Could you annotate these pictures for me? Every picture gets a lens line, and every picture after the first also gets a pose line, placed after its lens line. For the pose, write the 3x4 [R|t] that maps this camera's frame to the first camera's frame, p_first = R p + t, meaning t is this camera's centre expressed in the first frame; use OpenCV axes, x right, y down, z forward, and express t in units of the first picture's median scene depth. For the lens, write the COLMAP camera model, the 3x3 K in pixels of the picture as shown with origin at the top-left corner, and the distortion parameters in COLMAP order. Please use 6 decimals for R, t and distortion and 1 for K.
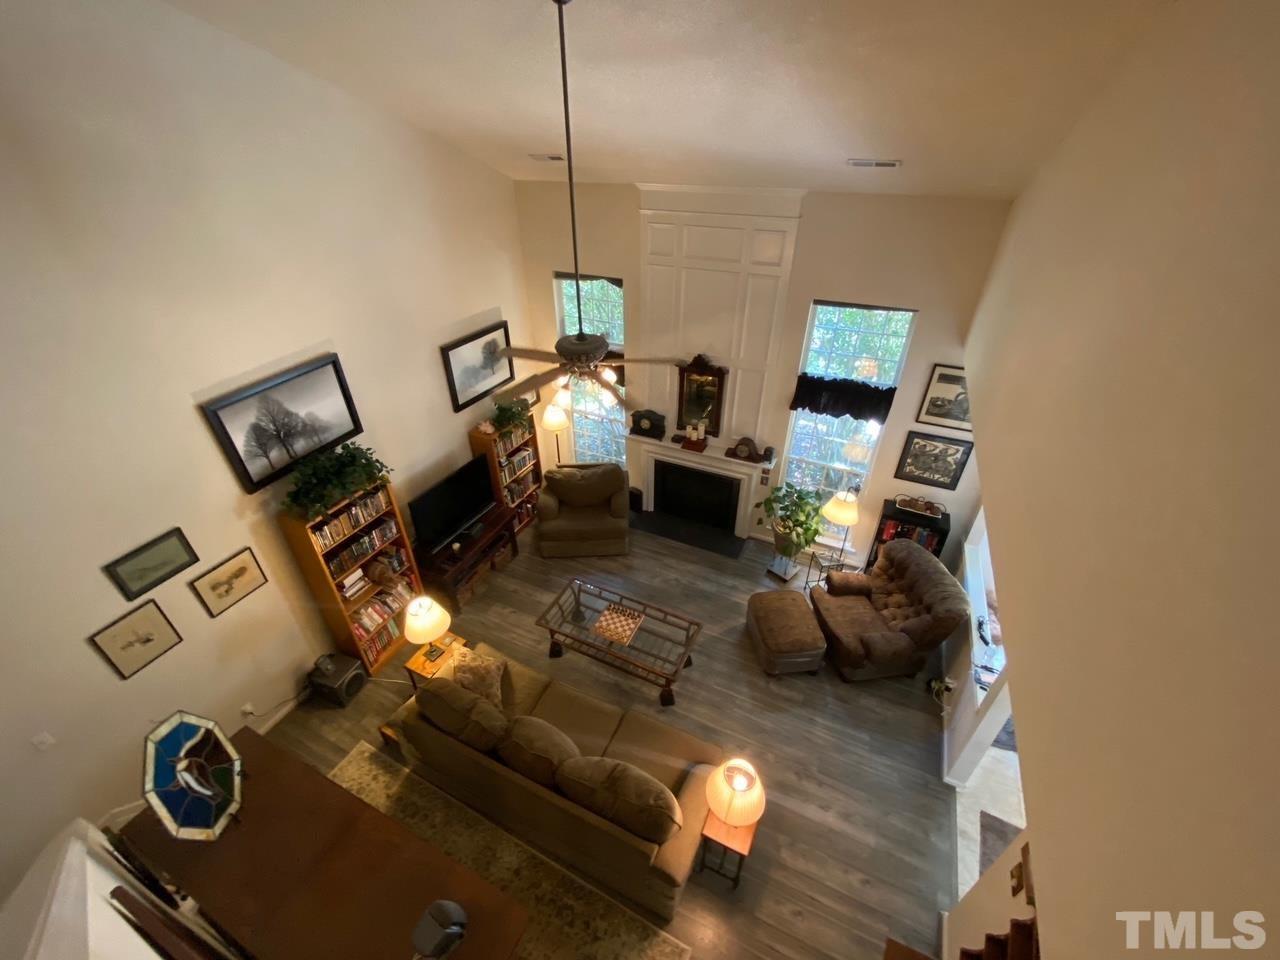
lens RADIAL K [[514.3, 0, 647.2], [0, 514.3, 478.4], [0, 0, 1]] dist [-0.008745, -0.009715]
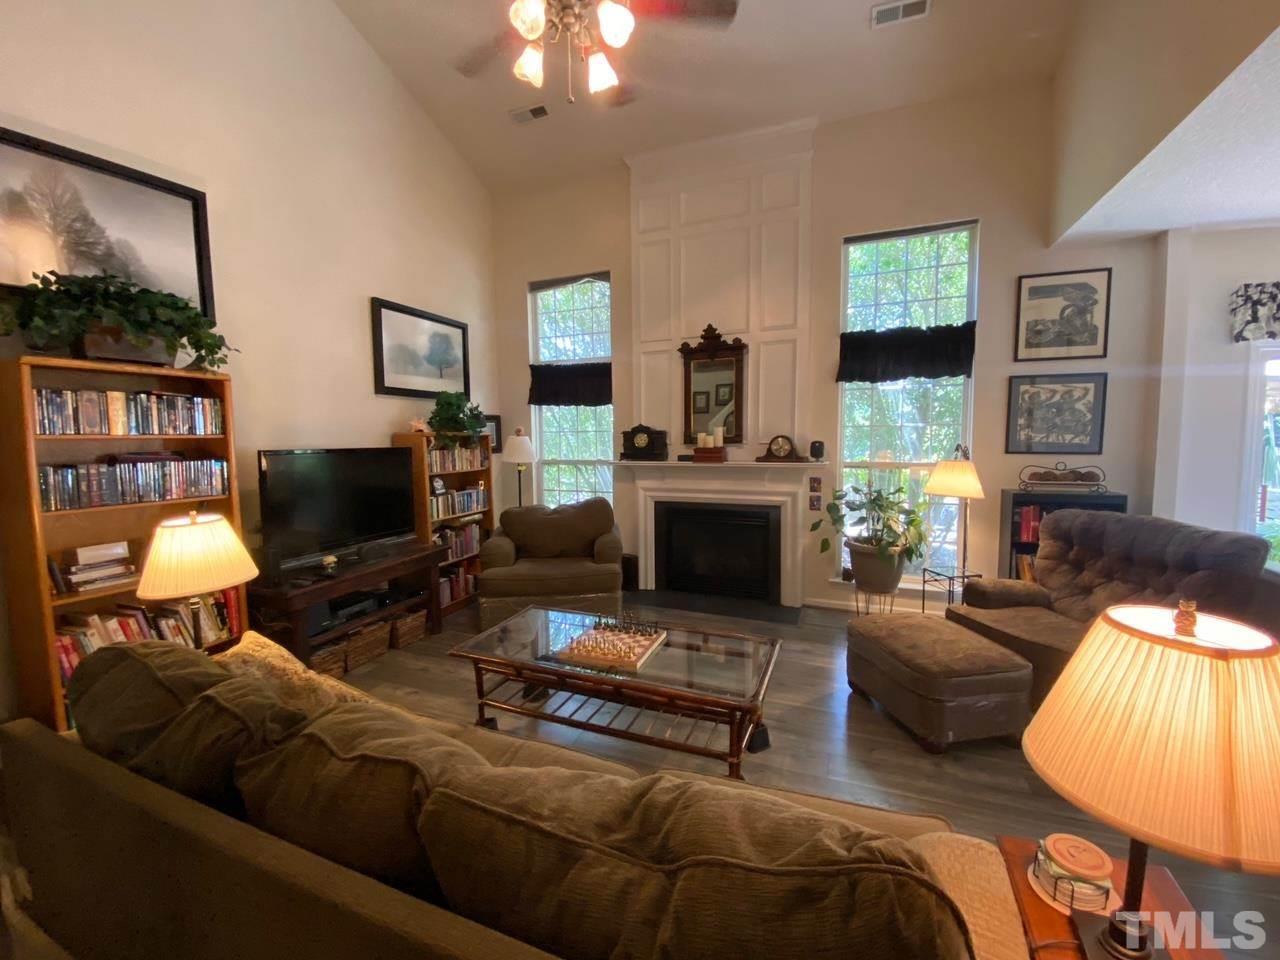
lens RADIAL K [[514.3, 0, 644.6], [0, 514.3, 478.8], [0, 0, 1]] dist [-0.008745, -0.009715]
pose [[0.998216, -0.022052, 0.055489, -0.048544], [0.045907, 0.877684, -0.477035, 0.350507], [-0.038182, 0.478731, 0.877131, 0.445269]]
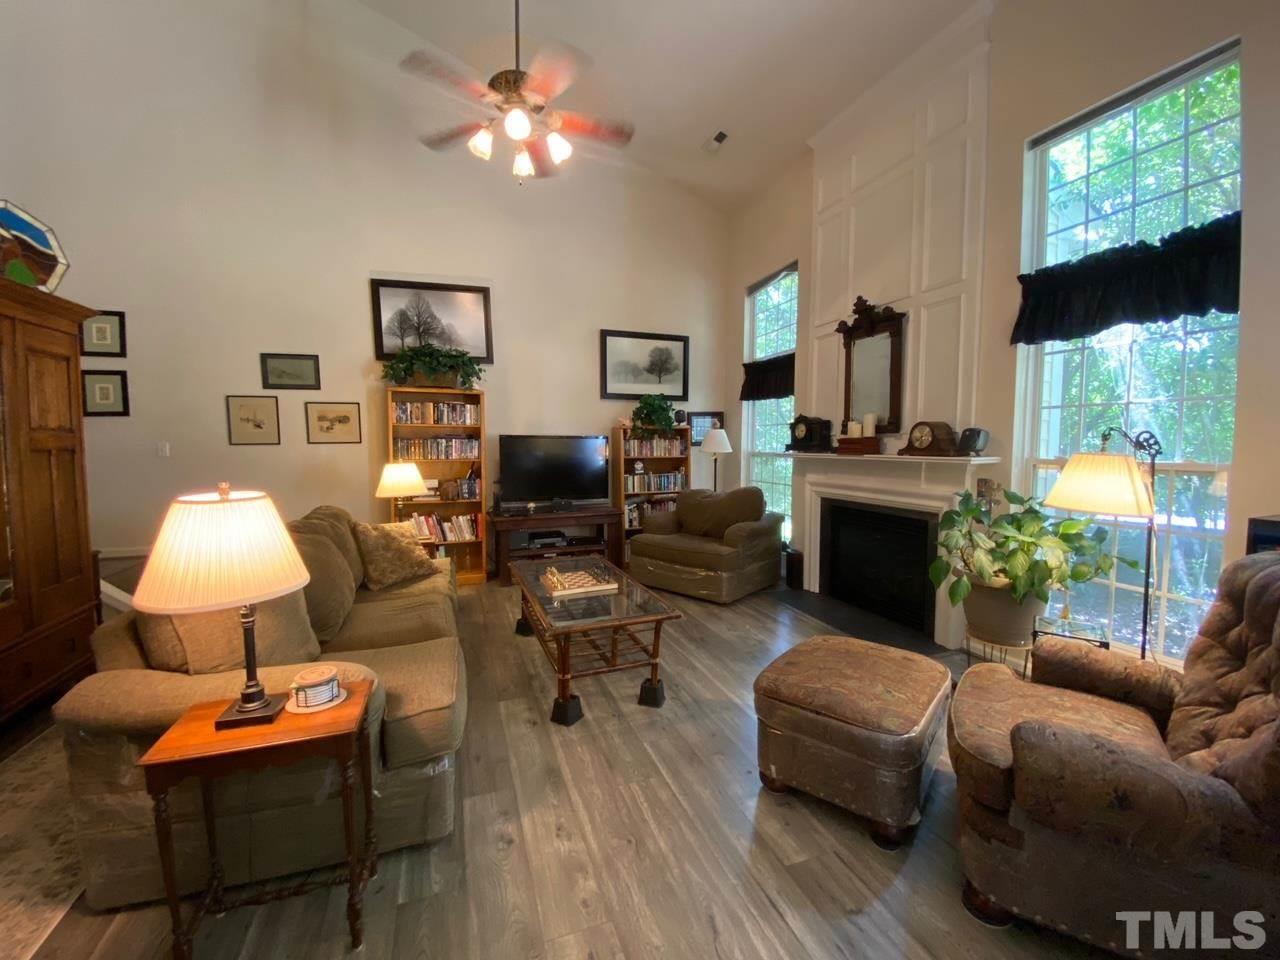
lens RADIAL K [[514.3, 0, 643.6], [0, 514.3, 483.6], [0, 0, 1]] dist [-0.008745, -0.009715]
pose [[0.705912, 0.044735, -0.706886, 0.413816], [-0.385218, 0.861746, -0.330152, 0.325389], [0.594386, 0.505364, 0.625549, 0.546622]]
